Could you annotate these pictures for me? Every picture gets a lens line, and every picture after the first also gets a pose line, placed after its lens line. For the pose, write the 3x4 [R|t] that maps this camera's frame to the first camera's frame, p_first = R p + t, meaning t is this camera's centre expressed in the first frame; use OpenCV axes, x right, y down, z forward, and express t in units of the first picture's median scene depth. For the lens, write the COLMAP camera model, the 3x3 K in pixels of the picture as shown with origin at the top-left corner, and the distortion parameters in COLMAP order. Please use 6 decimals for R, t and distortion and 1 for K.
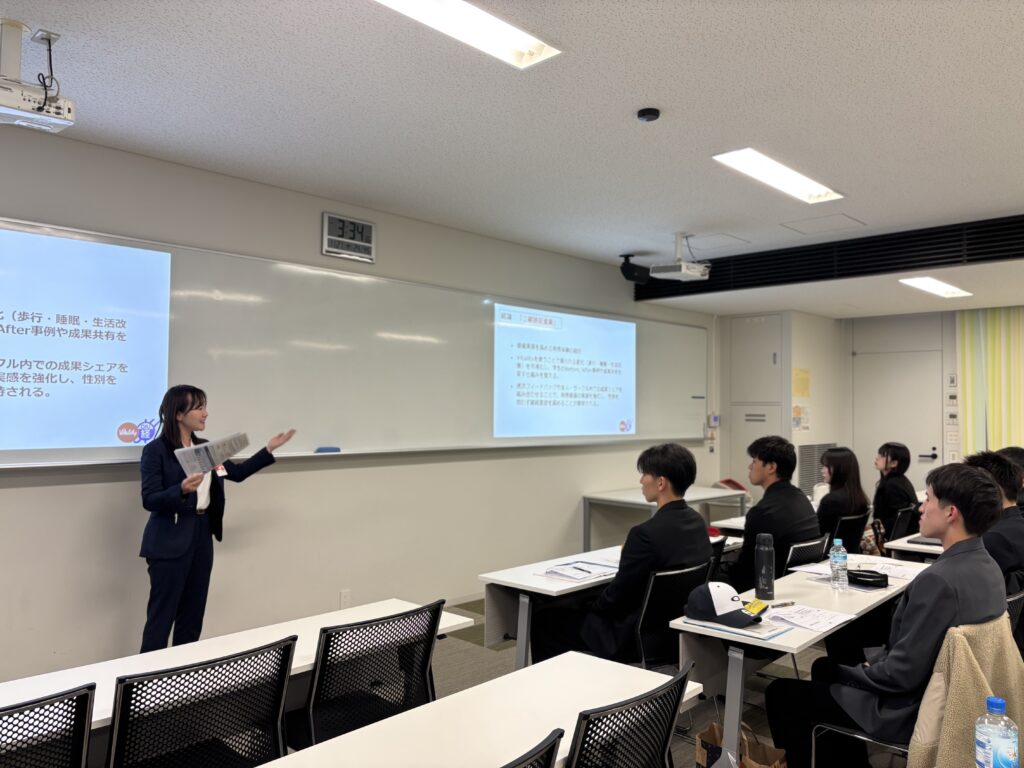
lens RADIAL K [[781.2, 0, 519.9], [0, 781.2, 381.6], [0, 0, 1]] dist [-0.013666, 0.000310]
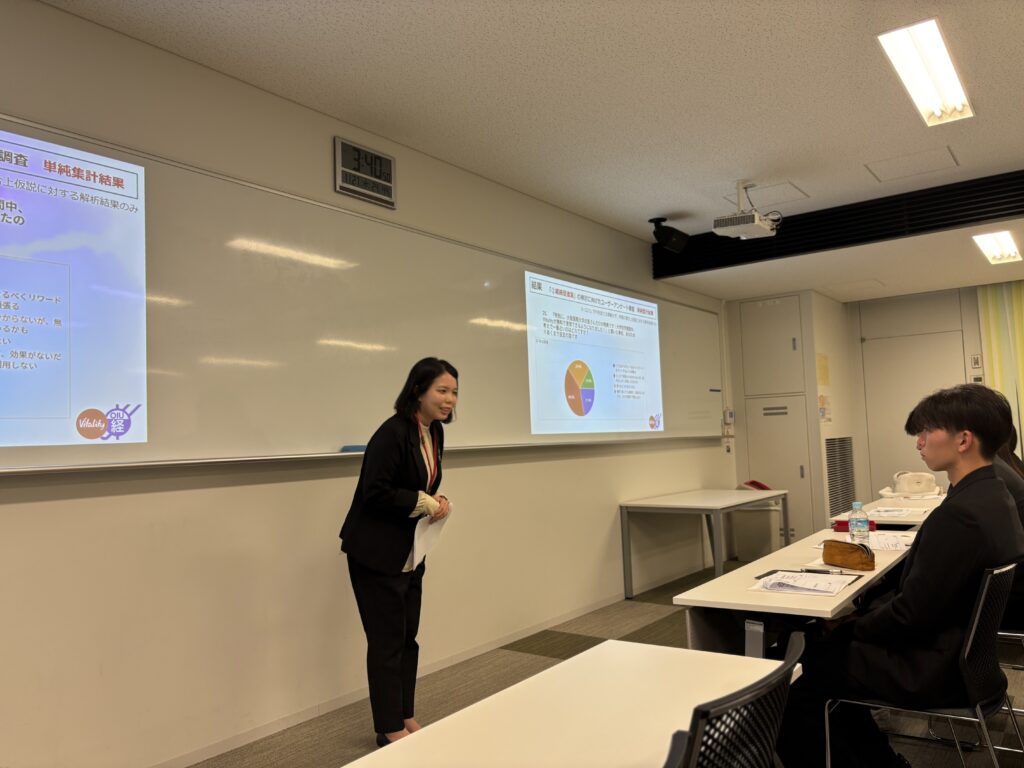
lens RADIAL K [[781.2, 0, 508.3], [0, 781.2, 387.8], [0, 0, 1]] dist [-0.013666, 0.000310]
pose [[0.992456, -0.038199, 0.116497, -0.136367], [0.041862, 0.998698, -0.029157, 0.041640], [-0.115232, 0.033814, 0.992763, 0.178129]]
